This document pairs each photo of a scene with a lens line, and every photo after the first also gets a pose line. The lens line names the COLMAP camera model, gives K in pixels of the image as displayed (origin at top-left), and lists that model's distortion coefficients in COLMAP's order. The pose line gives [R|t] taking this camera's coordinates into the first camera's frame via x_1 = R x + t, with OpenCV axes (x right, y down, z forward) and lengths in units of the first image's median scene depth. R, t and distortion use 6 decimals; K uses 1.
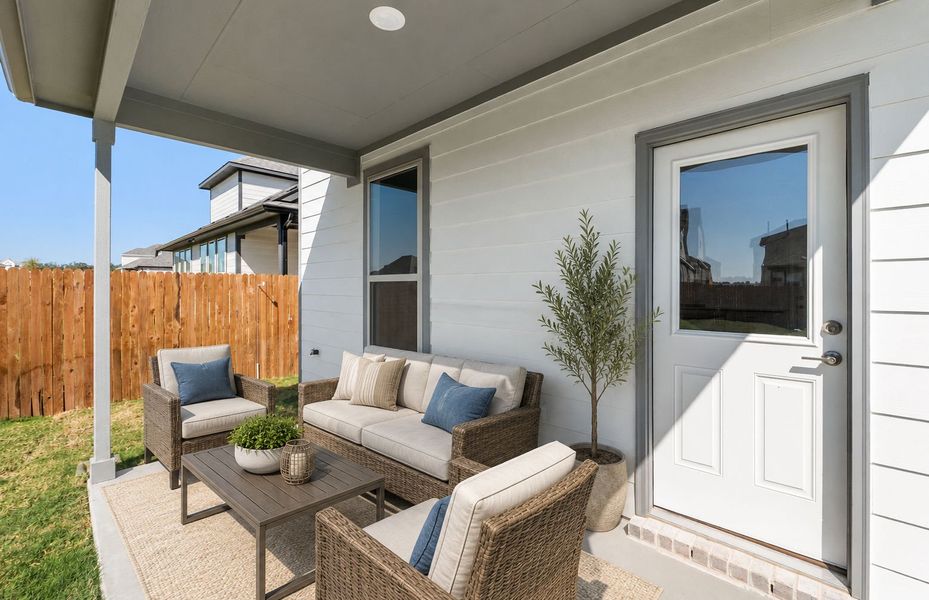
lens RADIAL K [[413.2, 0, 464.2], [0, 413.2, 290.2], [0, 0, 1]] dist [-0.001294, -0.000160]
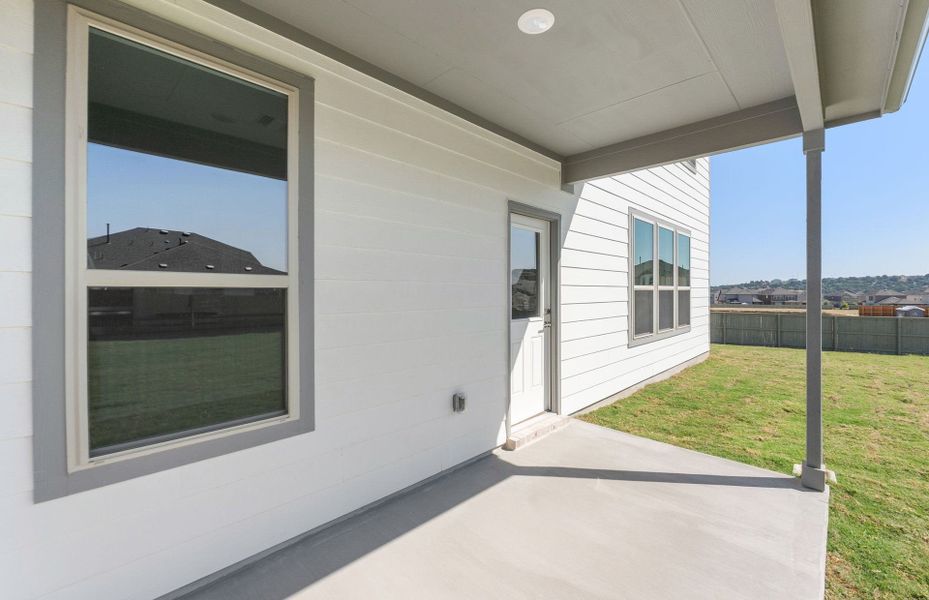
lens RADIAL K [[413.2, 0, 464.2], [0, 413.2, 290.2], [0, 0, 1]] dist [-0.001294, -0.000160]
pose [[-0.053347, -0.003211, 0.998571, -1.435835], [0.000486, 0.999995, 0.003242, -0.042014], [-0.998576, 0.000658, -0.053346, 1.535426]]
